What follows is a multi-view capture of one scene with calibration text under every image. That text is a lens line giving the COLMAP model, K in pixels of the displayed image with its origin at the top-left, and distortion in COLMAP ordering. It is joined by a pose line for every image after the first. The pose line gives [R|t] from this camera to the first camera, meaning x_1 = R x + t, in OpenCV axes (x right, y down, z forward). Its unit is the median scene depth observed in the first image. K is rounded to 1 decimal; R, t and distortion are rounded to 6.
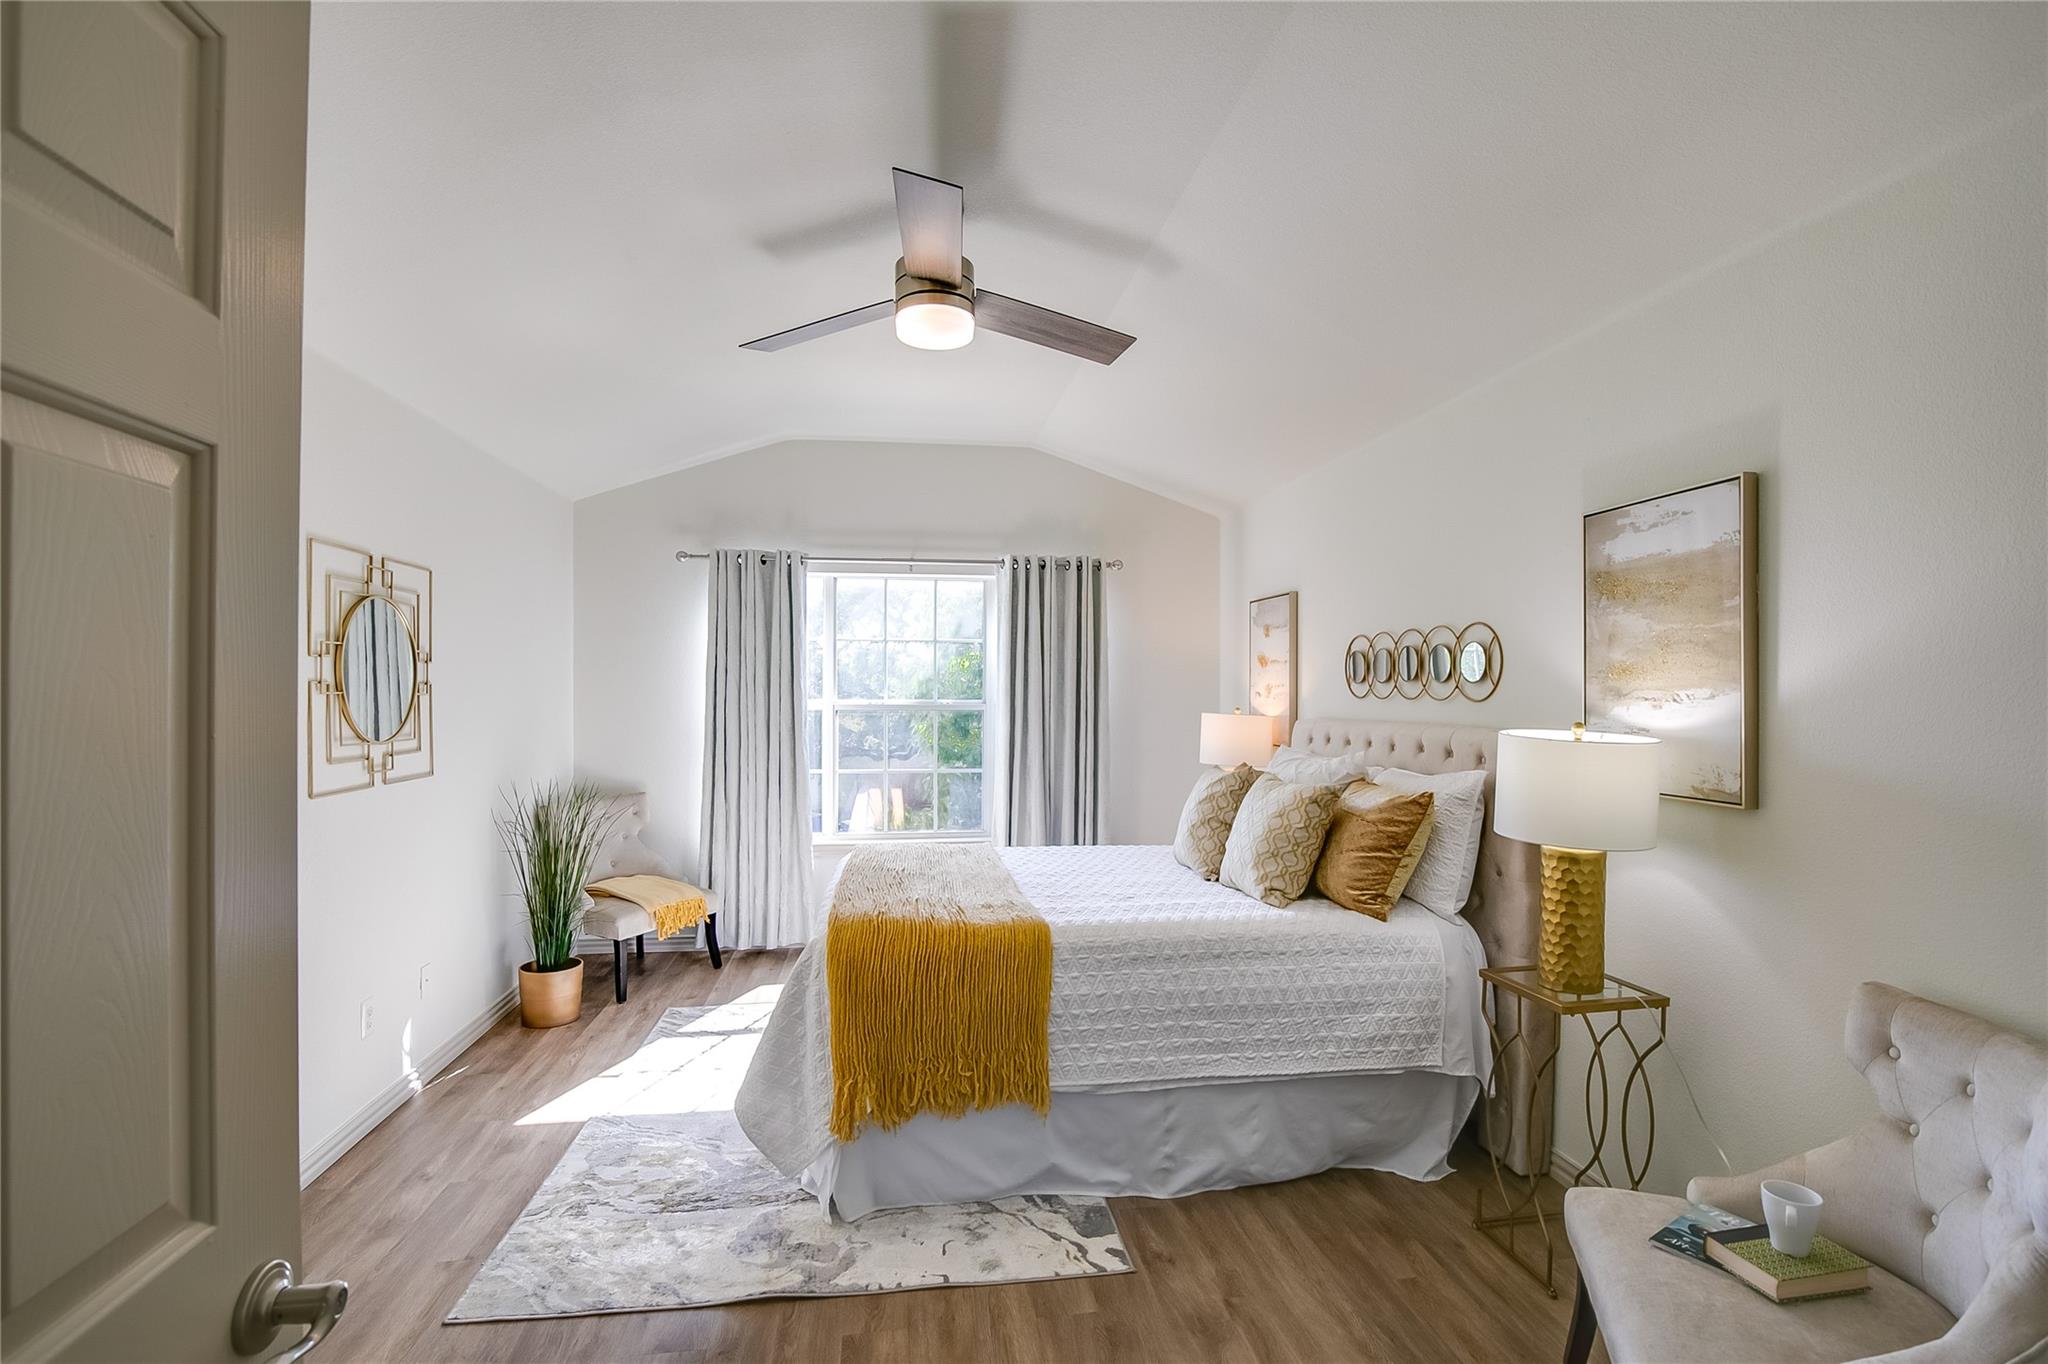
lens RADIAL K [[964.0, 0, 1033.9], [0, 964.0, 693.0], [0, 0, 1]] dist [-0.035877, 0.007113]
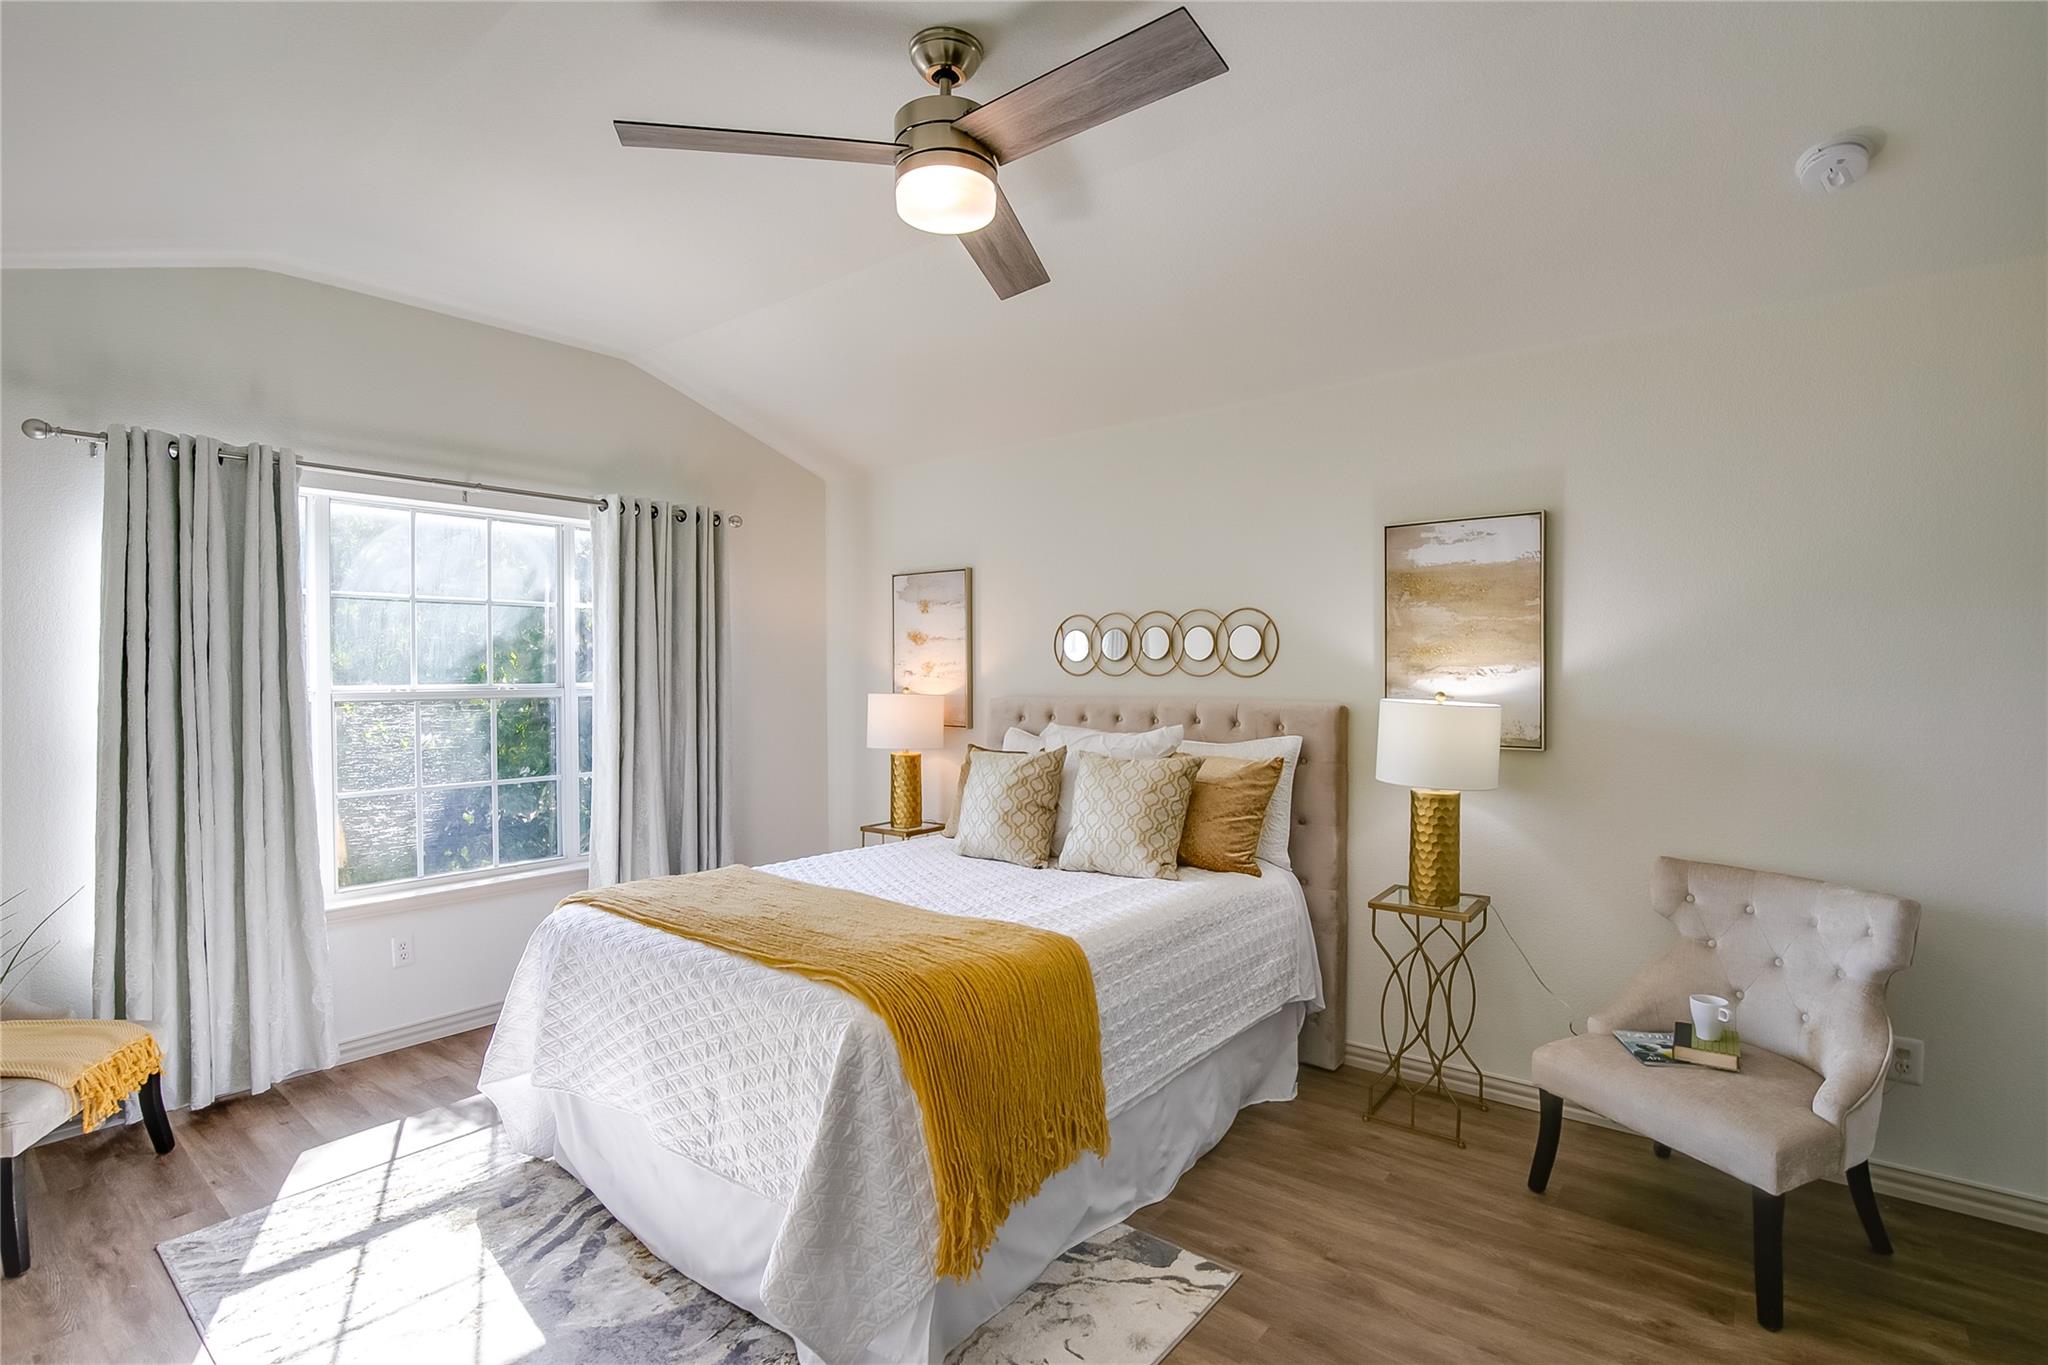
lens RADIAL K [[970.1, 0, 1038.7], [0, 970.1, 684.6], [0, 0, 1]] dist [-0.039401, 0.011368]
pose [[0.717755, -0.014987, 0.696134, -0.610925], [0.006407, 0.999868, 0.014920, -0.001009], [-0.696266, -0.006249, 0.717756, 0.396889]]
